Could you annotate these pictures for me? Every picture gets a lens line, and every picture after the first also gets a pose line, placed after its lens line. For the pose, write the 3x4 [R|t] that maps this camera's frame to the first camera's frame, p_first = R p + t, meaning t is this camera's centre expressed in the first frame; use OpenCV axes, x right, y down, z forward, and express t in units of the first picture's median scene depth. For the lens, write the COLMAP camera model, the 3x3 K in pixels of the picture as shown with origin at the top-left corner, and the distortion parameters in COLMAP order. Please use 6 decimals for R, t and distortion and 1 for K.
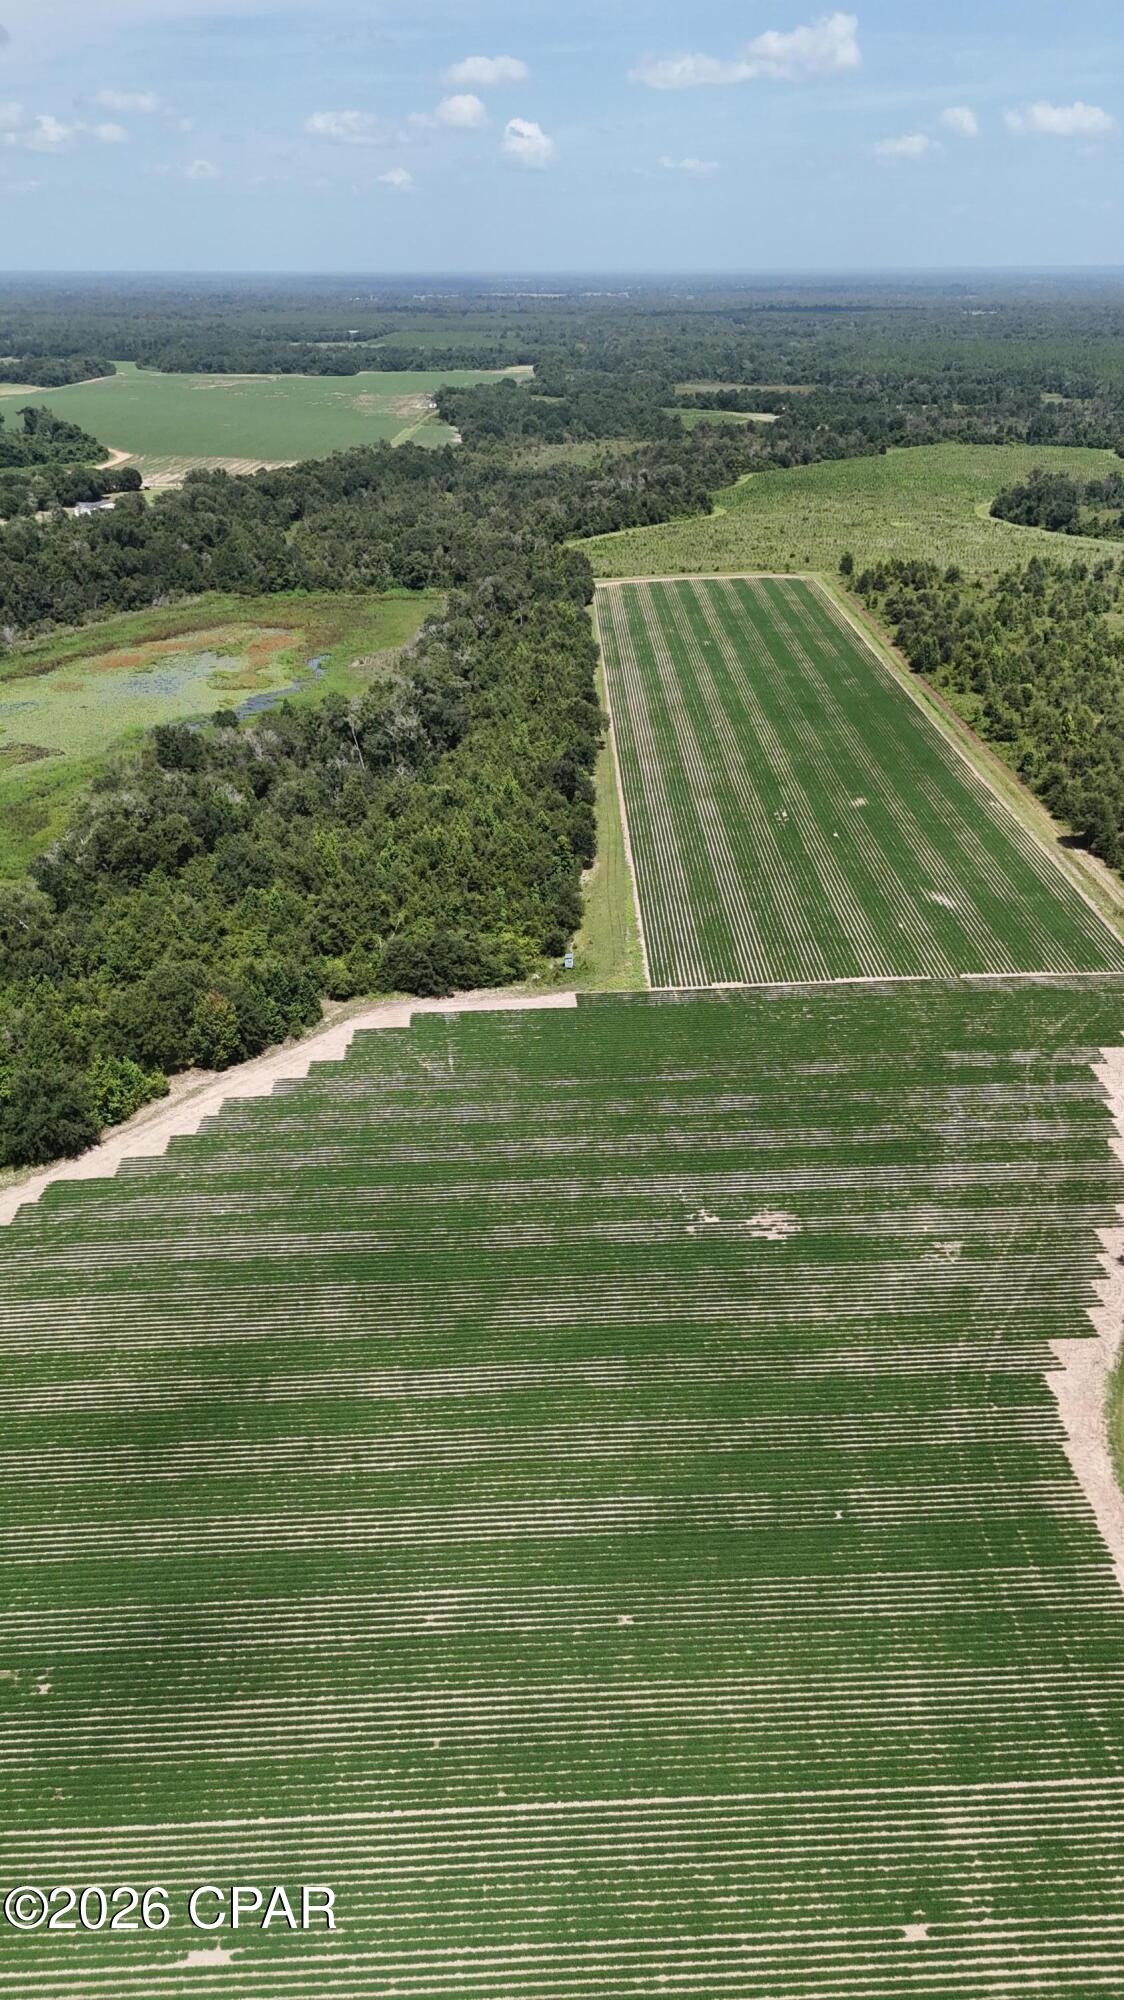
lens RADIAL K [[1497.8, 0, 562.0], [0, 1497.8, 1000.0], [0, 0, 1]] dist [0.069828, -0.059946]
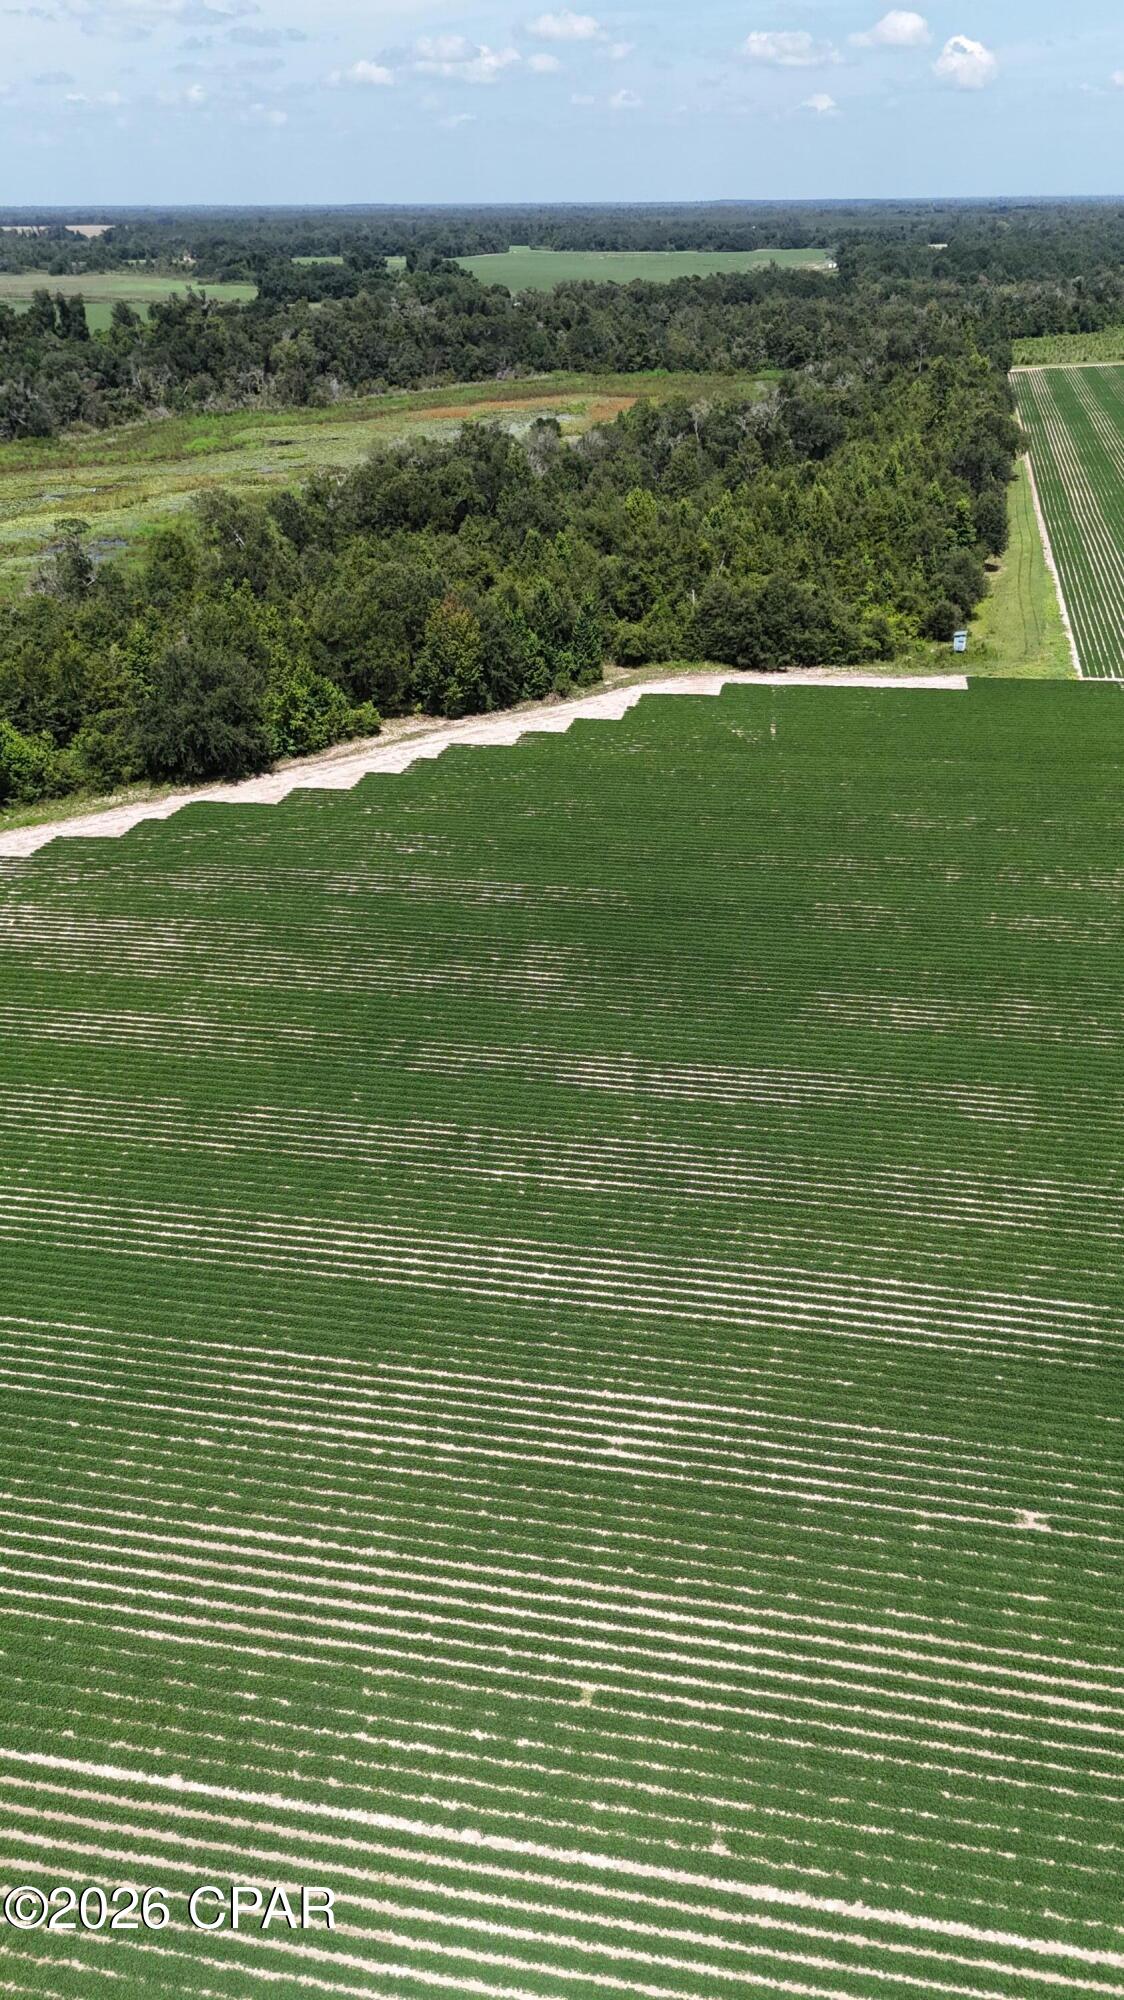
lens RADIAL K [[1497.8, 0, 562.0], [0, 1497.8, 1000.0], [0, 0, 1]] dist [0.069828, -0.059946]
pose [[0.971433, 0.112271, -0.209076, -0.017150], [-0.105255, 0.993453, 0.044420, 0.232754], [0.212694, -0.021145, 0.976890, 0.493206]]
